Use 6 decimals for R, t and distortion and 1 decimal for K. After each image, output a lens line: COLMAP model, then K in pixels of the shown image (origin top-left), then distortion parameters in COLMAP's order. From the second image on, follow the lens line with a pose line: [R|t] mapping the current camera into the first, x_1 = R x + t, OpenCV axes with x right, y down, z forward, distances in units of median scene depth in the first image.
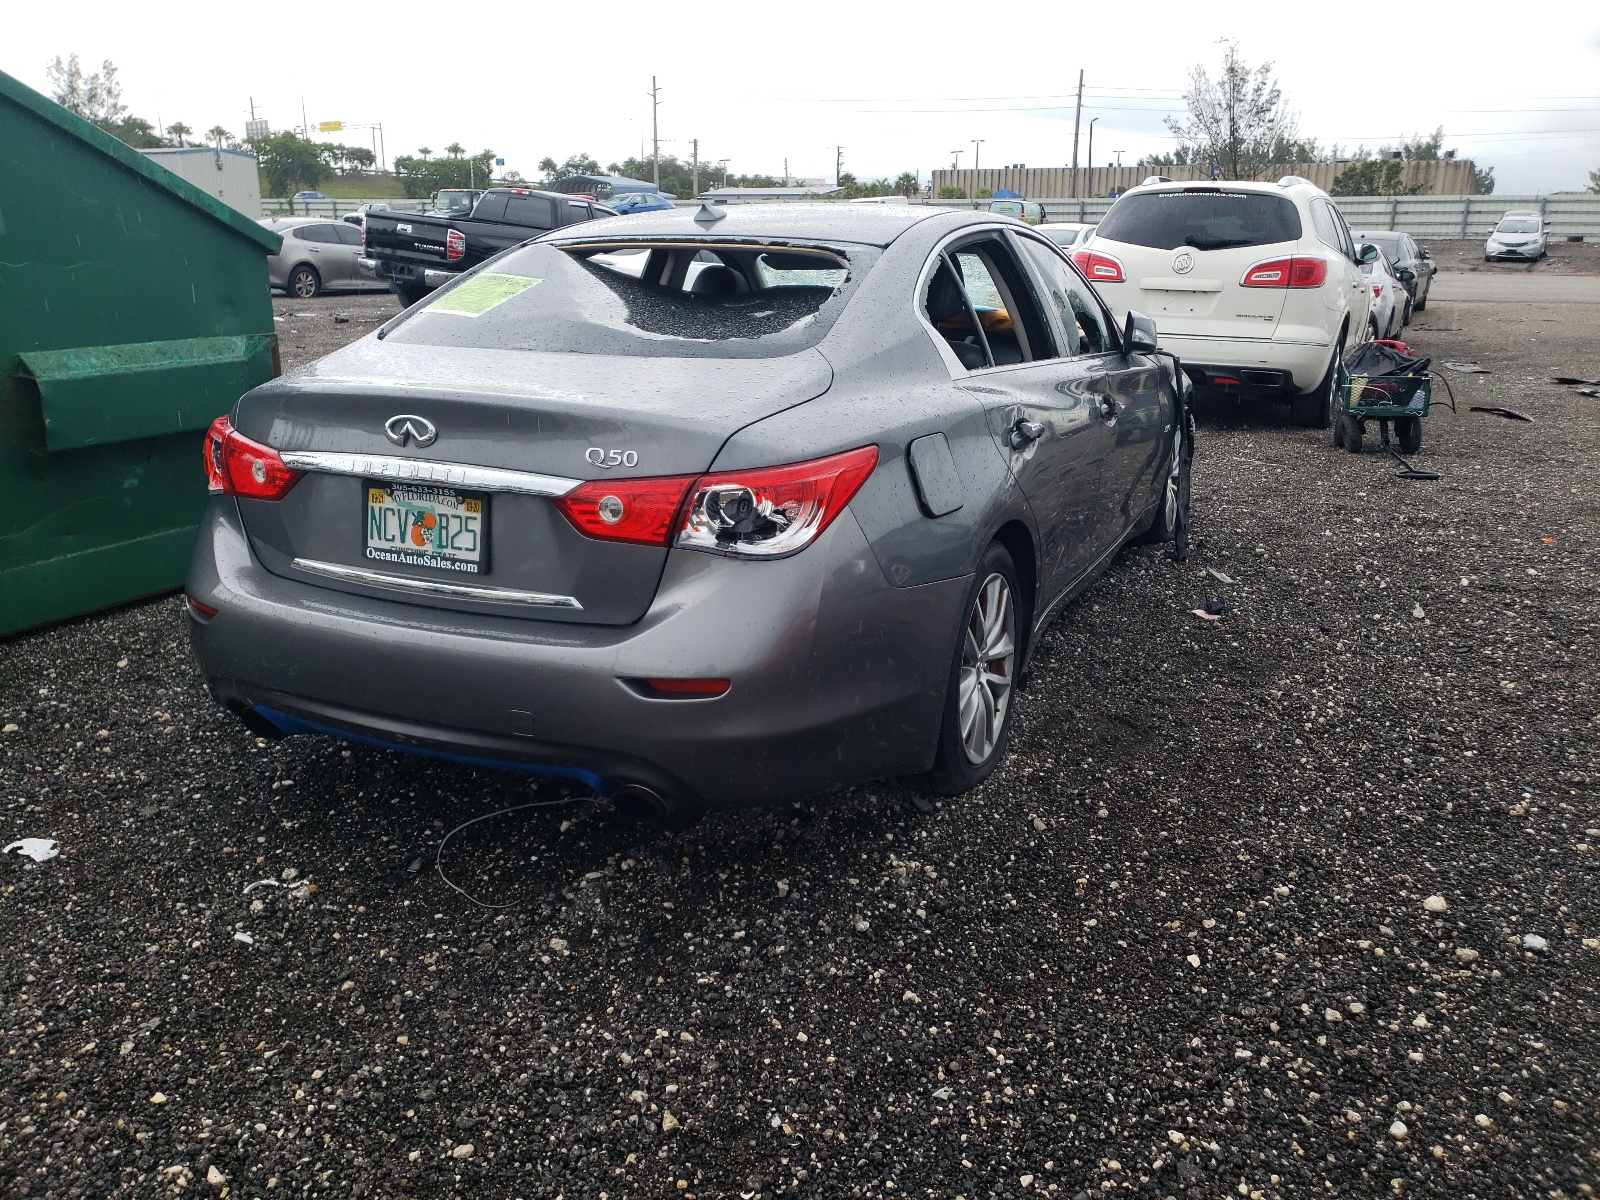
lens RADIAL K [[1192.8, 0, 789.5], [0, 1192.8, 597.7], [0, 0, 1]] dist [0.023508, 0.001171]
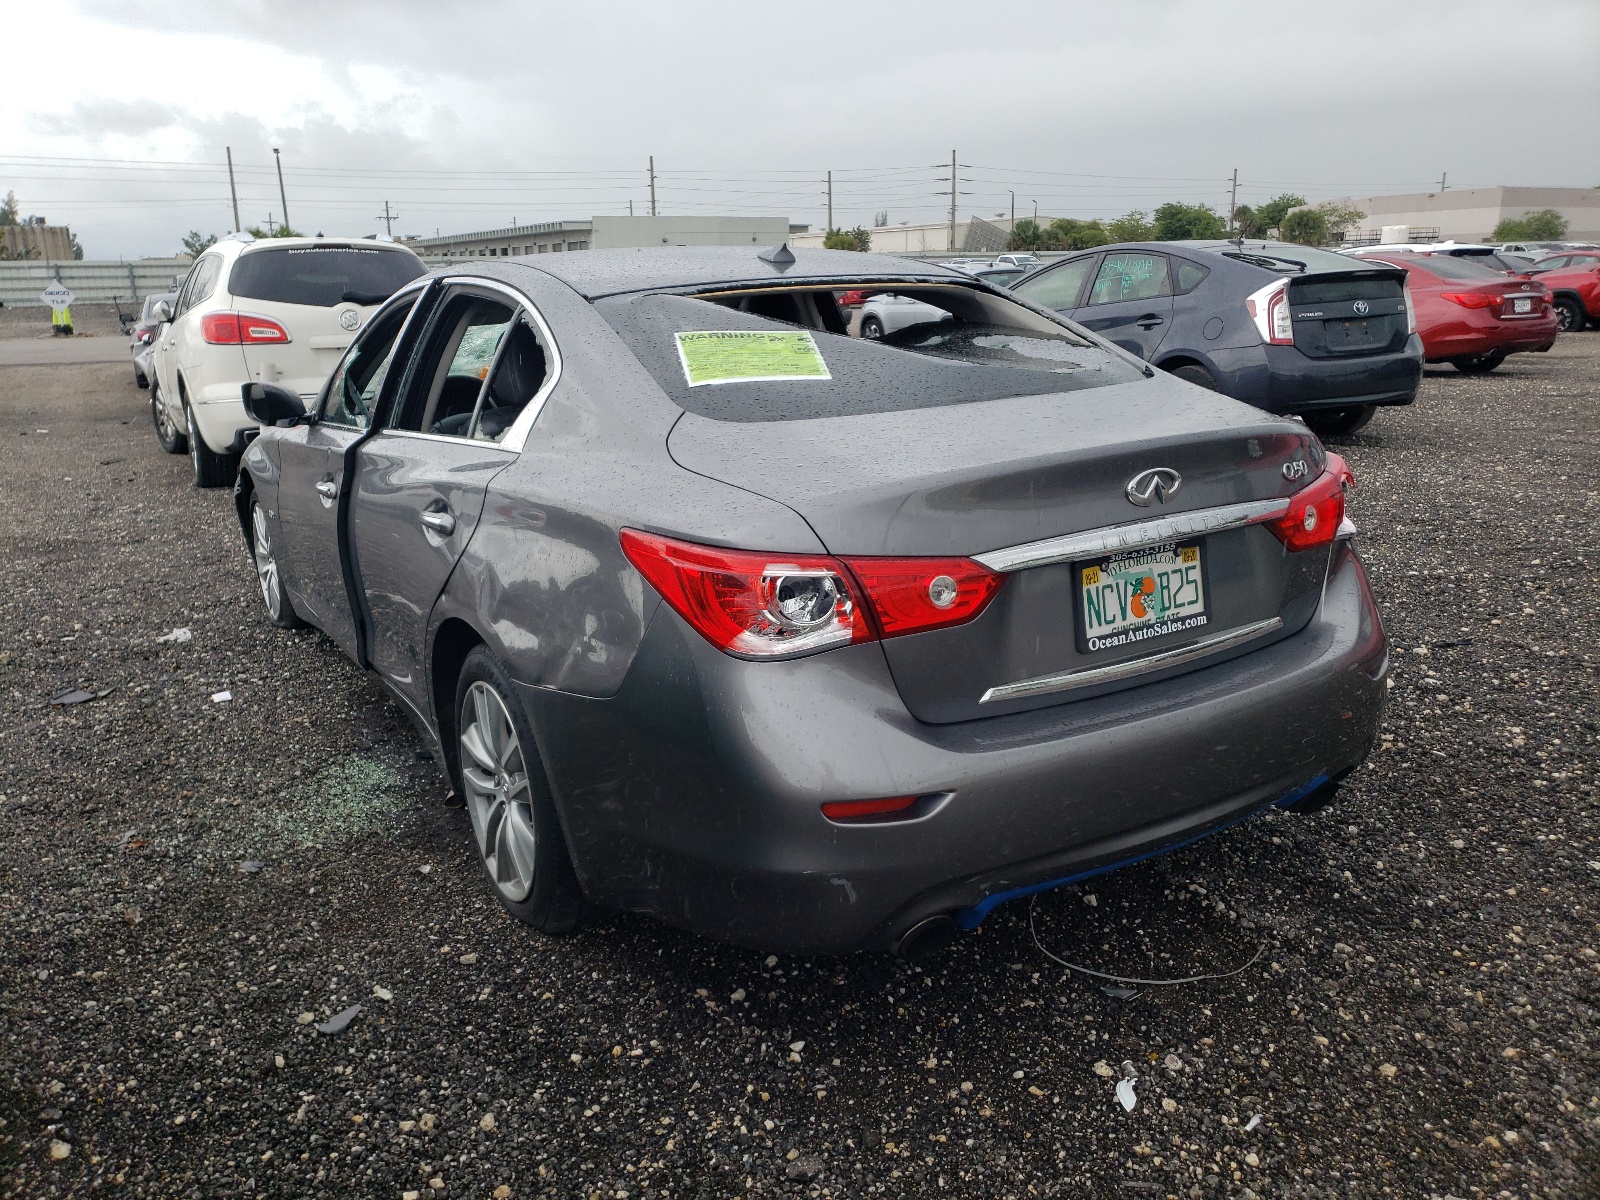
lens RADIAL K [[1192.8, 0, 789.5], [0, 1192.8, 597.7], [0, 0, 1]] dist [0.023508, 0.001171]
pose [[0.582415, -0.233147, 0.778739, -1.133753], [0.270371, 0.959005, 0.084907, -0.200232], [-0.766611, 0.161097, 0.621575, 0.648234]]
